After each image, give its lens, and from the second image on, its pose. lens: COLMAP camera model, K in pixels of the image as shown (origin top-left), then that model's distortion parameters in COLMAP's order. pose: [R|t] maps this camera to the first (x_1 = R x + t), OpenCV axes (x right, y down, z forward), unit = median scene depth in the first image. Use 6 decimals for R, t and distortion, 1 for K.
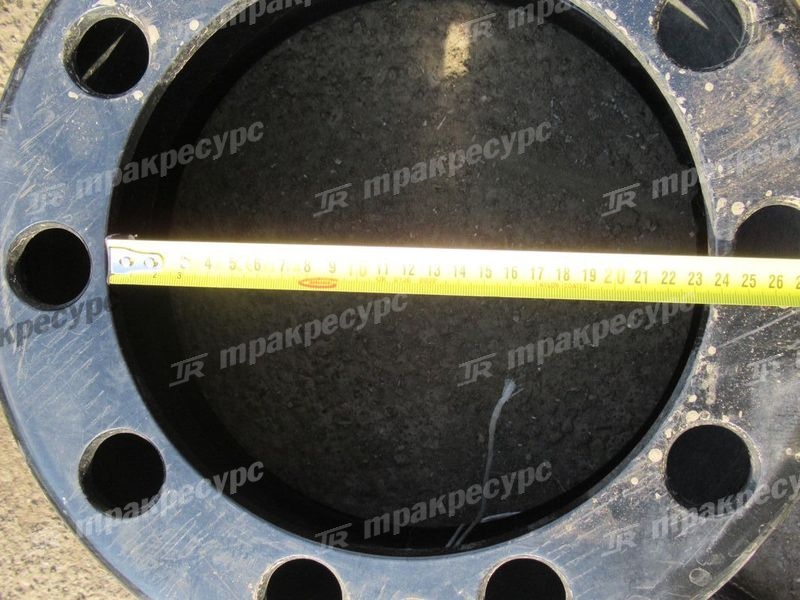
lens RADIAL K [[901.5, 0, 393.9], [0, 901.5, 308.8], [0, 0, 1]] dist [-0.009606, 0.011623]
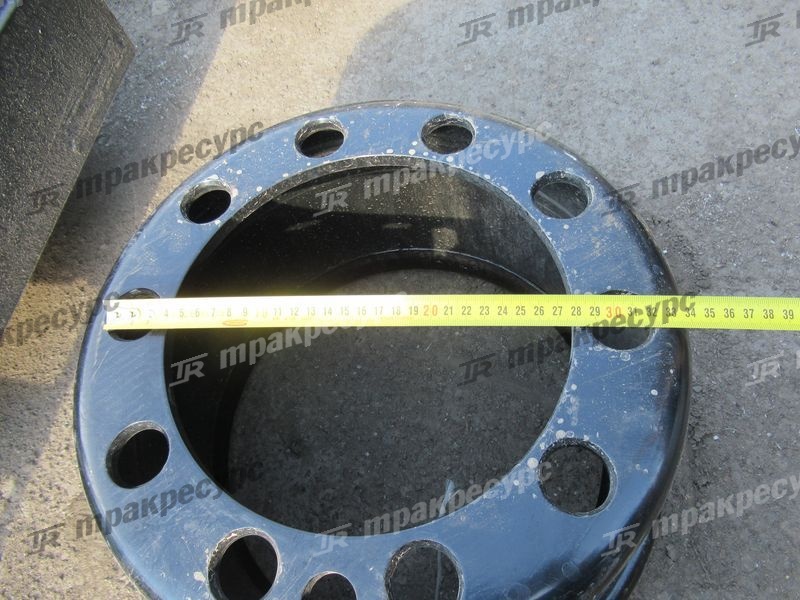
lens RADIAL K [[601.3, 0, 396.5], [0, 601.3, 304.7], [0, 0, 1]] dist [-0.006376, 0.000267]
pose [[0.992811, 0.072979, -0.094871, 0.153718], [-0.109381, 0.875033, -0.471543, 0.370649], [0.048602, 0.478530, 0.876725, 0.122267]]
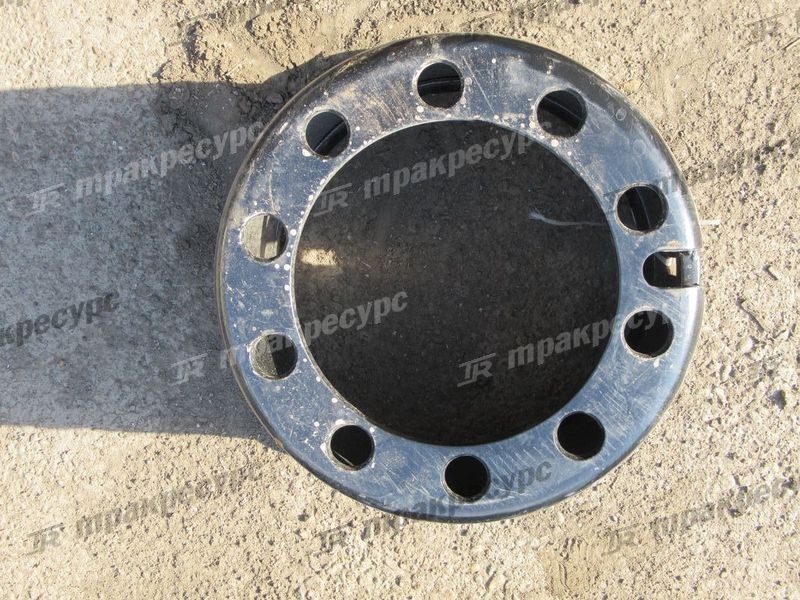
lens RADIAL K [[901.5, 0, 393.9], [0, 901.5, 308.8], [0, 0, 1]] dist [-0.009606, 0.011623]
pose [[-0.039852, -0.999190, -0.005625, -0.024028], [0.990632, -0.038774, -0.130938, 0.061331], [0.130613, -0.010790, 0.991375, -0.832231]]
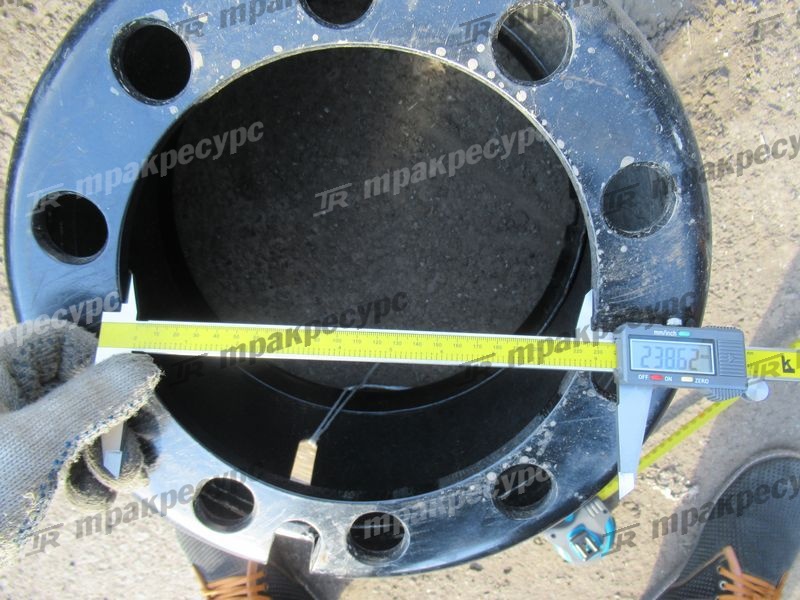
lens RADIAL K [[601.3, 0, 396.5], [0, 601.3, 304.7], [0, 0, 1]] dist [-0.006376, 0.000267]
pose [[0.953340, 0.245117, 0.176239, -0.087117], [-0.286065, 0.920011, 0.267855, -0.288746], [-0.096486, -0.305772, 0.947203, 0.176226]]
